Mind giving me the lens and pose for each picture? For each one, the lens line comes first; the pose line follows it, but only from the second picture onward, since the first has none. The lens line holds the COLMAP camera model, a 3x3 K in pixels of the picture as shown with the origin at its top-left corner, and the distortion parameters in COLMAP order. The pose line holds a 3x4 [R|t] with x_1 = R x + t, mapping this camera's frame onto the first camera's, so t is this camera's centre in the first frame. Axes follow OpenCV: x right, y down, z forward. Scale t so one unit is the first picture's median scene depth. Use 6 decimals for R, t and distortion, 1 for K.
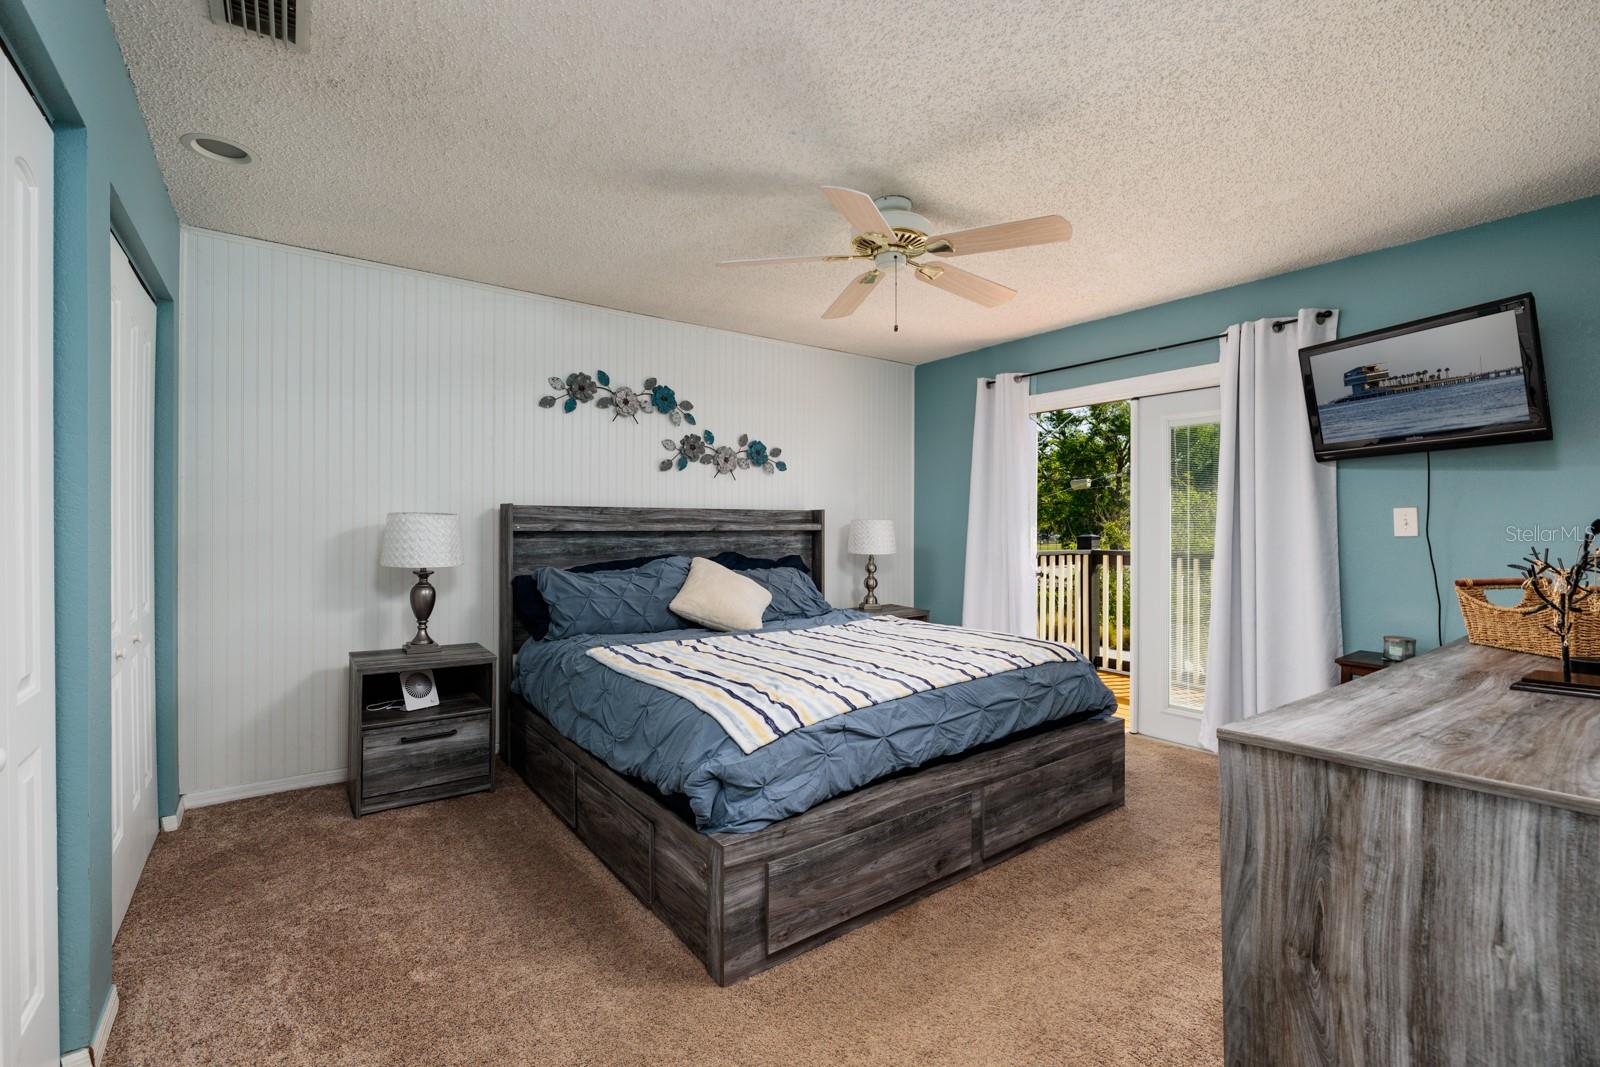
lens RADIAL K [[711.5, 0, 800.0], [0, 711.5, 533.5], [0, 0, 1]] dist [0.000555, -0.000029]
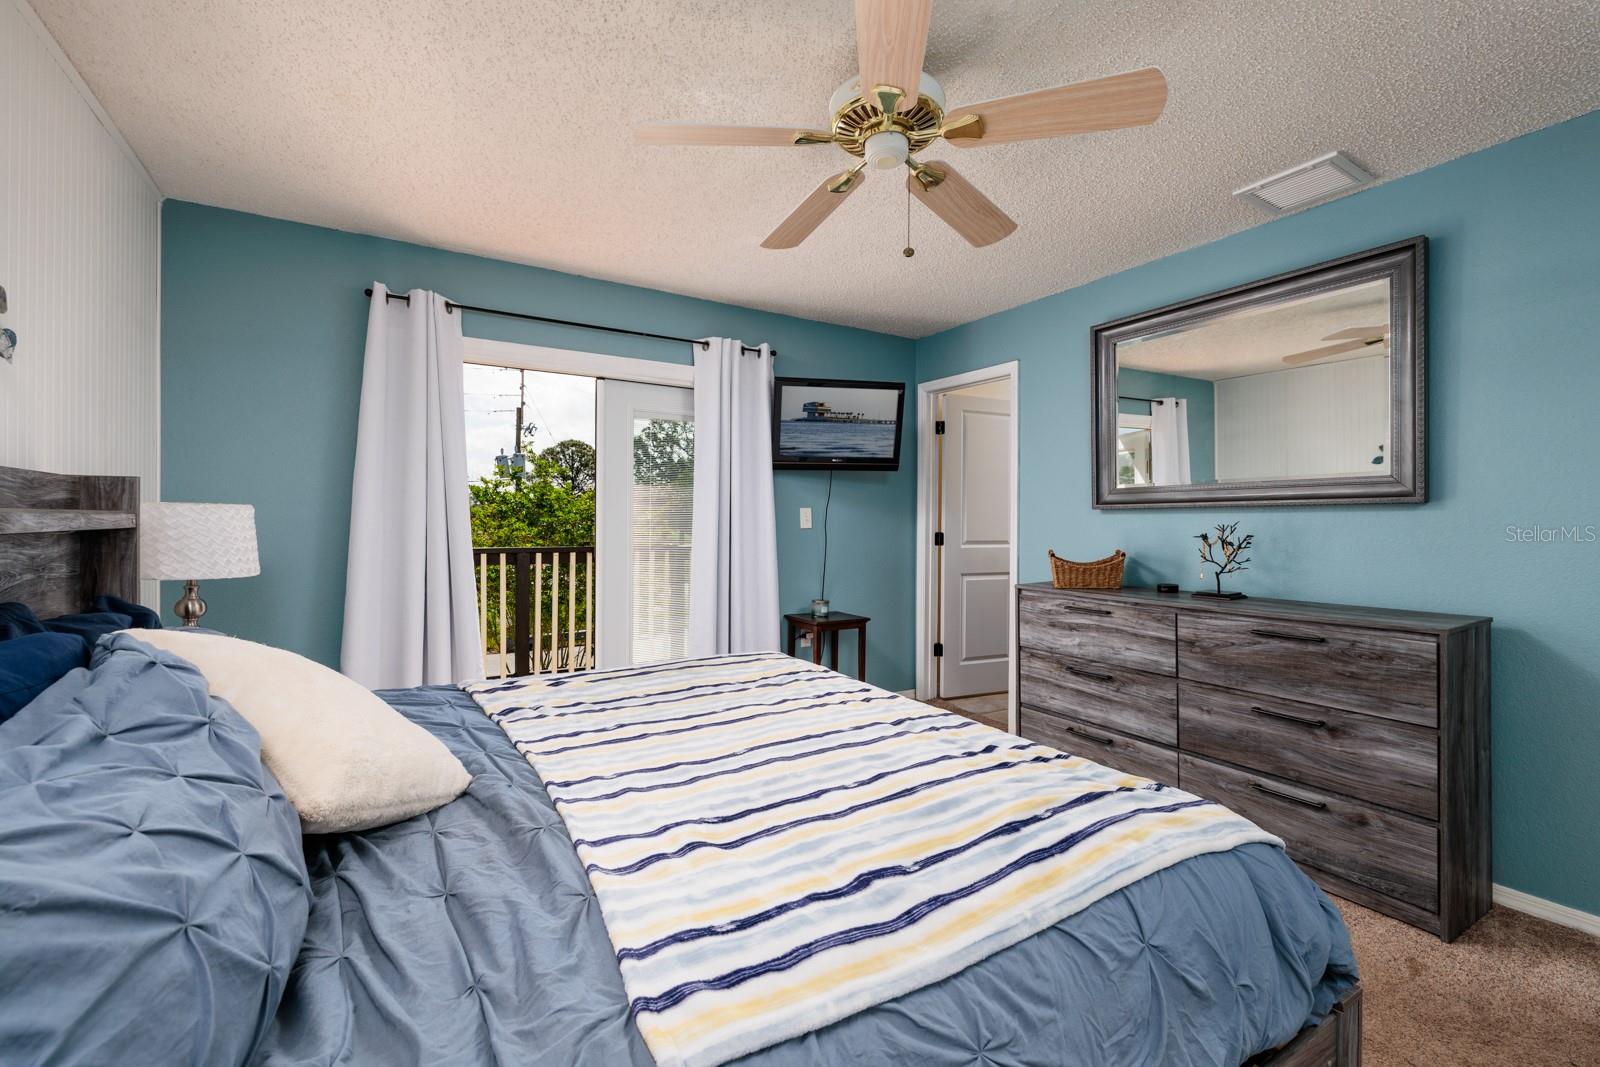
lens RADIAL K [[661.9, 0, 800.0], [0, 661.9, 533.5], [0, 0, 1]] dist [0.000624, 0.000020]
pose [[0.084332, -0.020558, 0.996226, -0.404965], [0.011014, 0.999745, 0.019698, -0.005589], [-0.996377, 0.009311, 0.084537, 0.773110]]
